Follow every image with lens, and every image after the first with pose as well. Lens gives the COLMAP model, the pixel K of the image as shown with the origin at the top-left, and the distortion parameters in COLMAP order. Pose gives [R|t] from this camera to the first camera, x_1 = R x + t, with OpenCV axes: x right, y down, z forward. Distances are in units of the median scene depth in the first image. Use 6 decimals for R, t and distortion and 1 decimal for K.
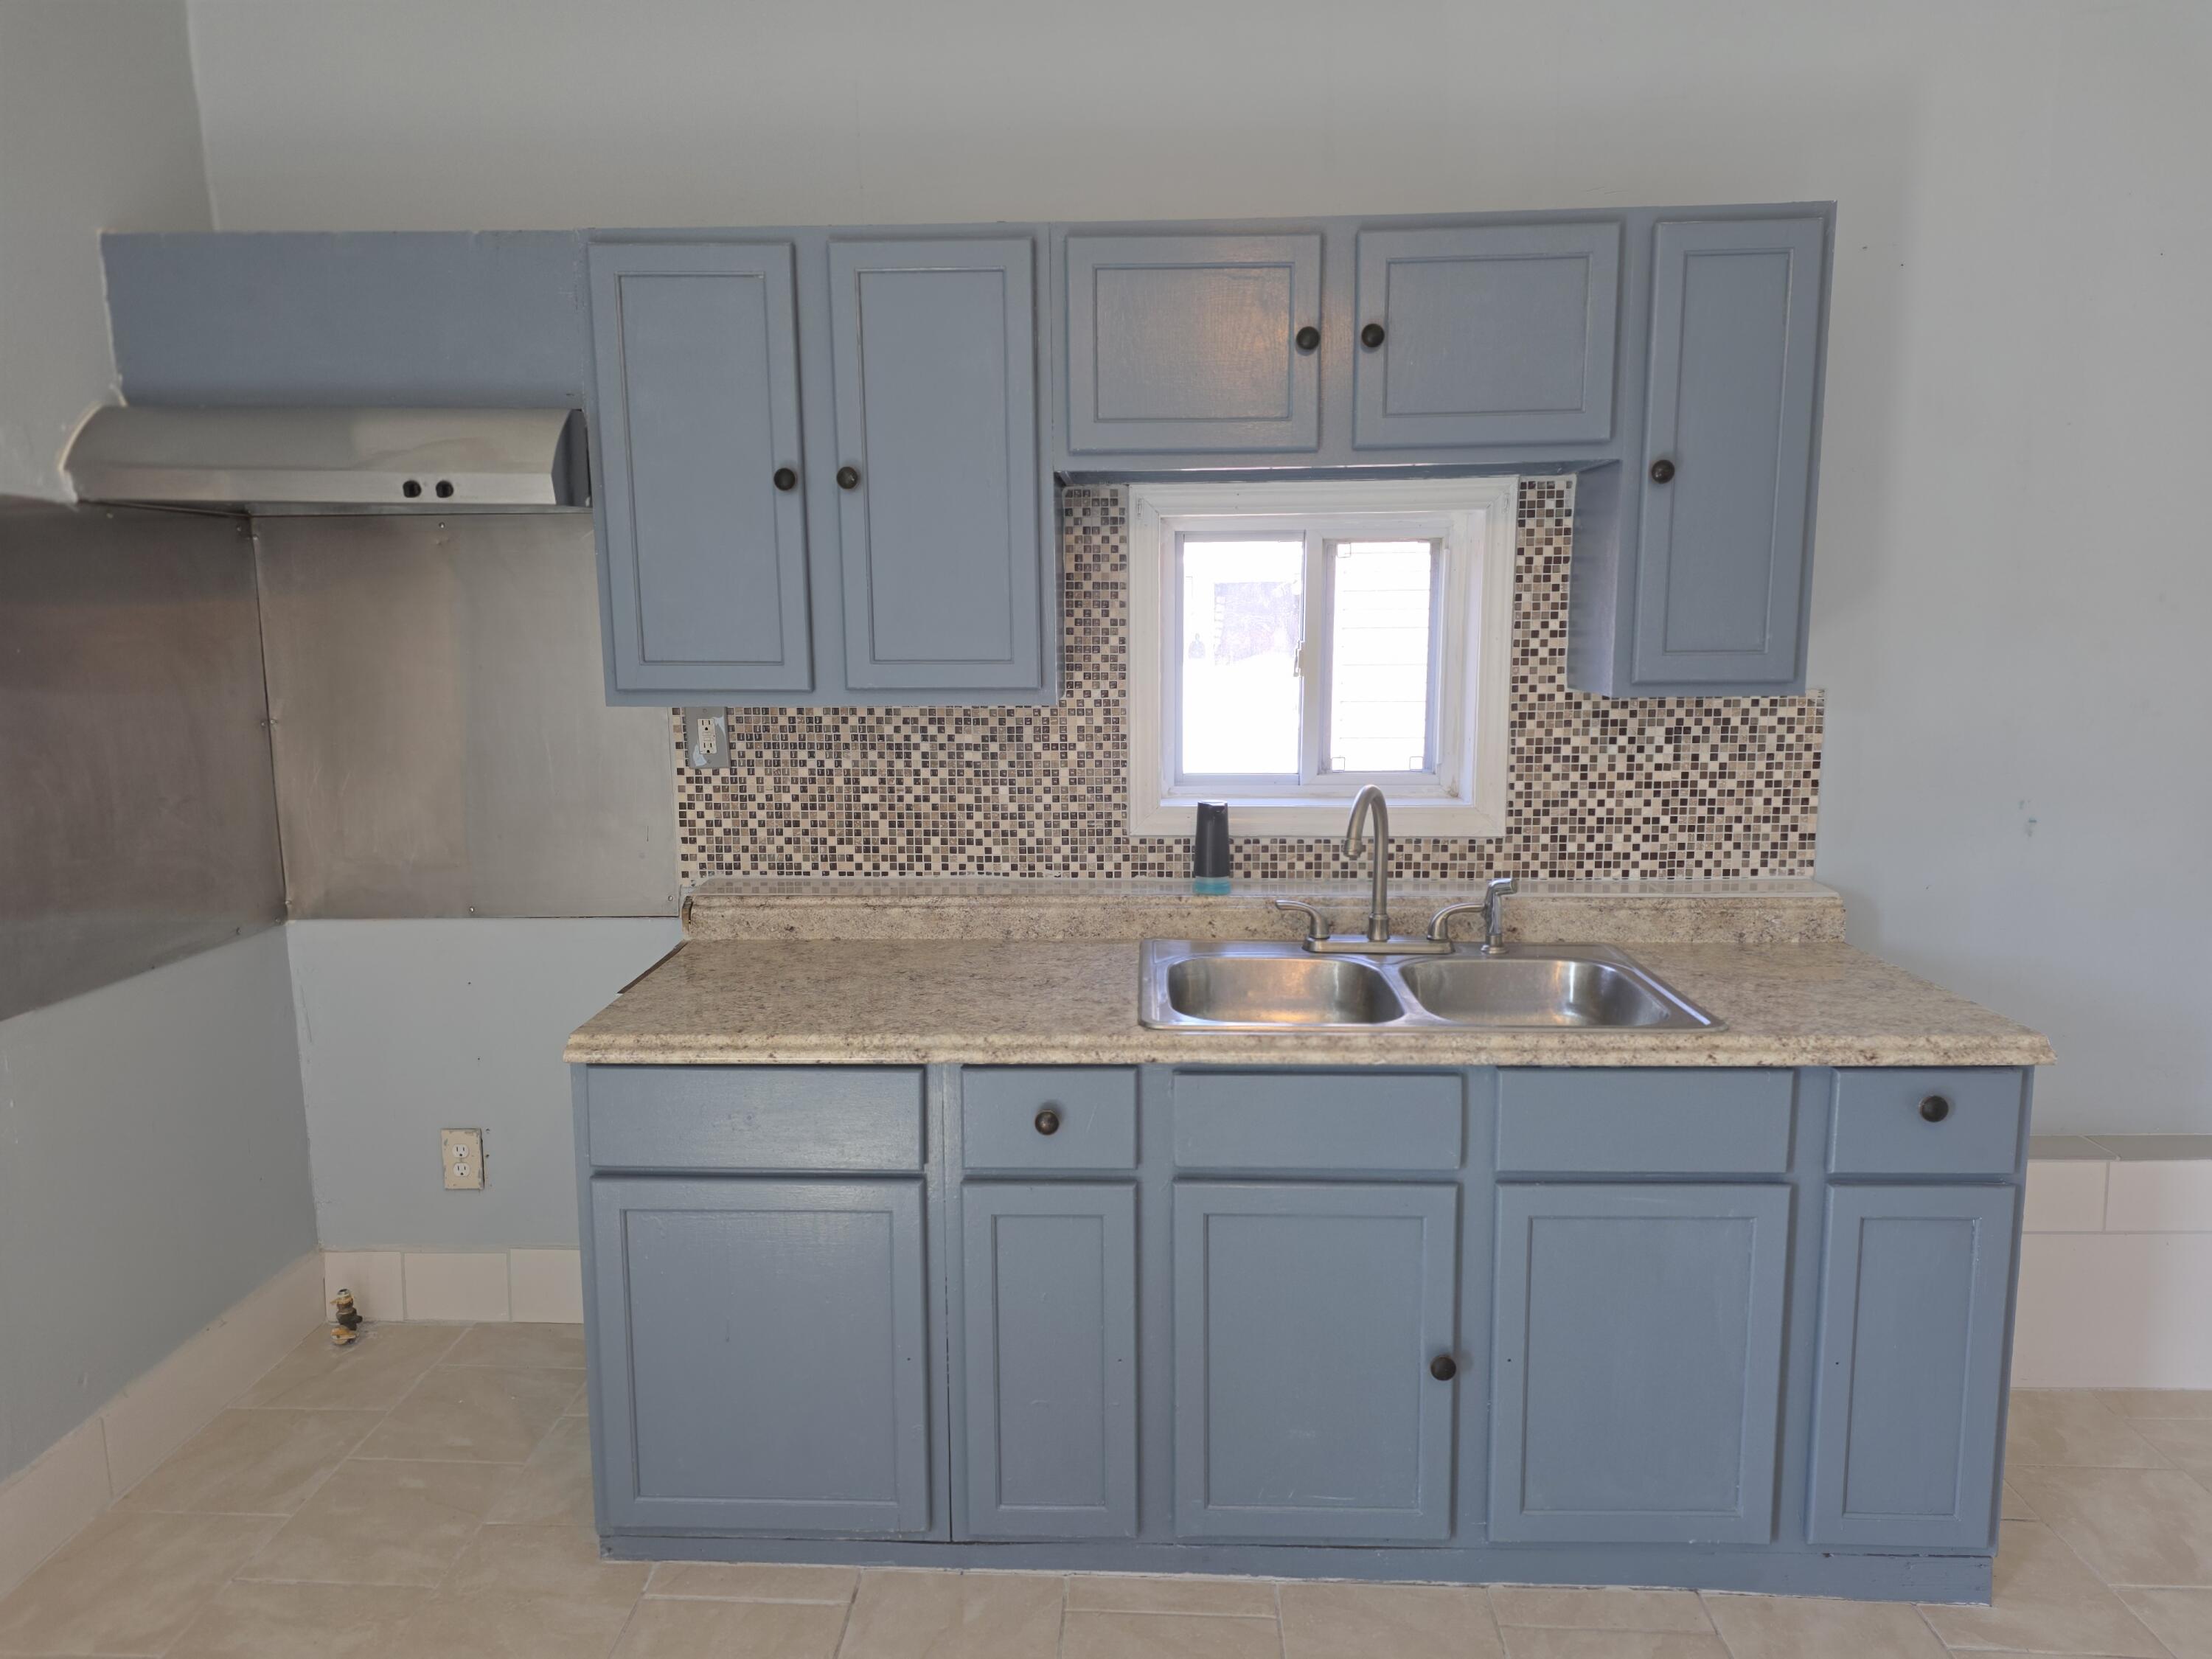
lens RADIAL K [[1436.8, 0, 1106.0], [0, 1436.8, 829.5], [0, 0, 1]] dist [0.131515, -0.238874]
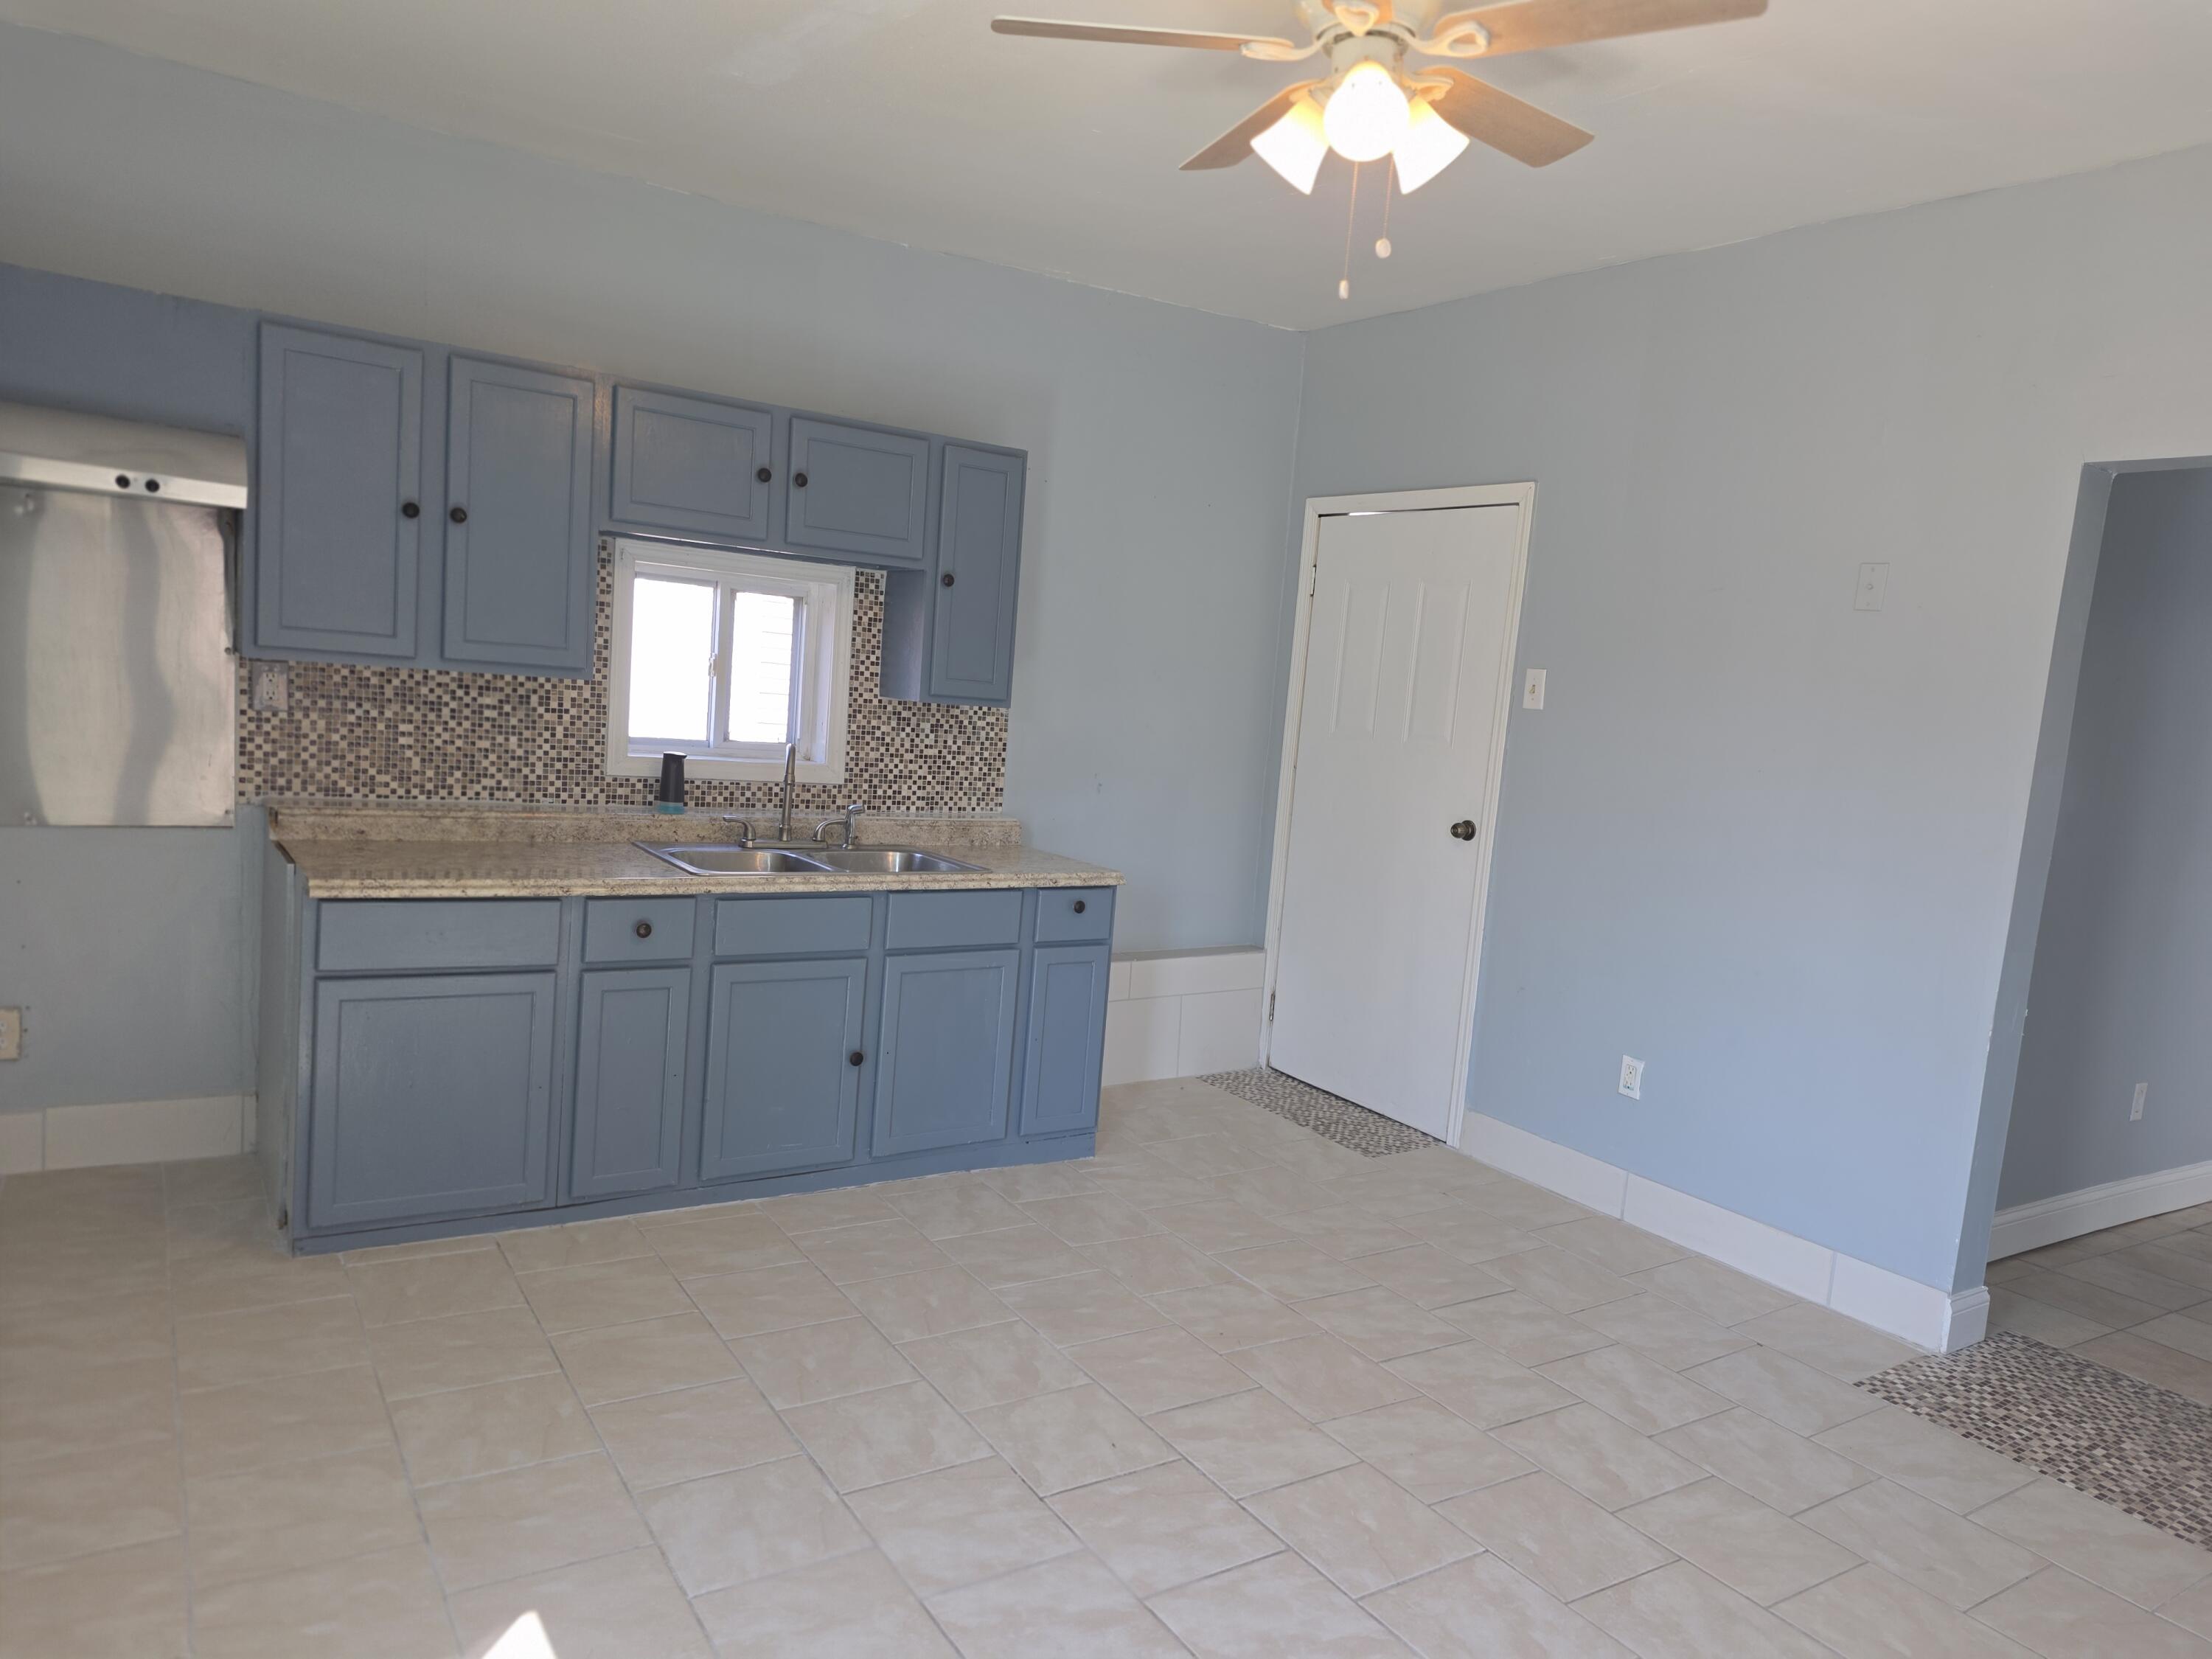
lens RADIAL K [[1436.8, 0, 1106.0], [0, 1436.8, 829.5], [0, 0, 1]] dist [0.131515, -0.238874]
pose [[0.811221, 0.015178, 0.584543, -0.435905], [-0.003108, 0.999761, -0.021647, 0.090241], [-0.584731, 0.015744, 0.811074, -0.494460]]
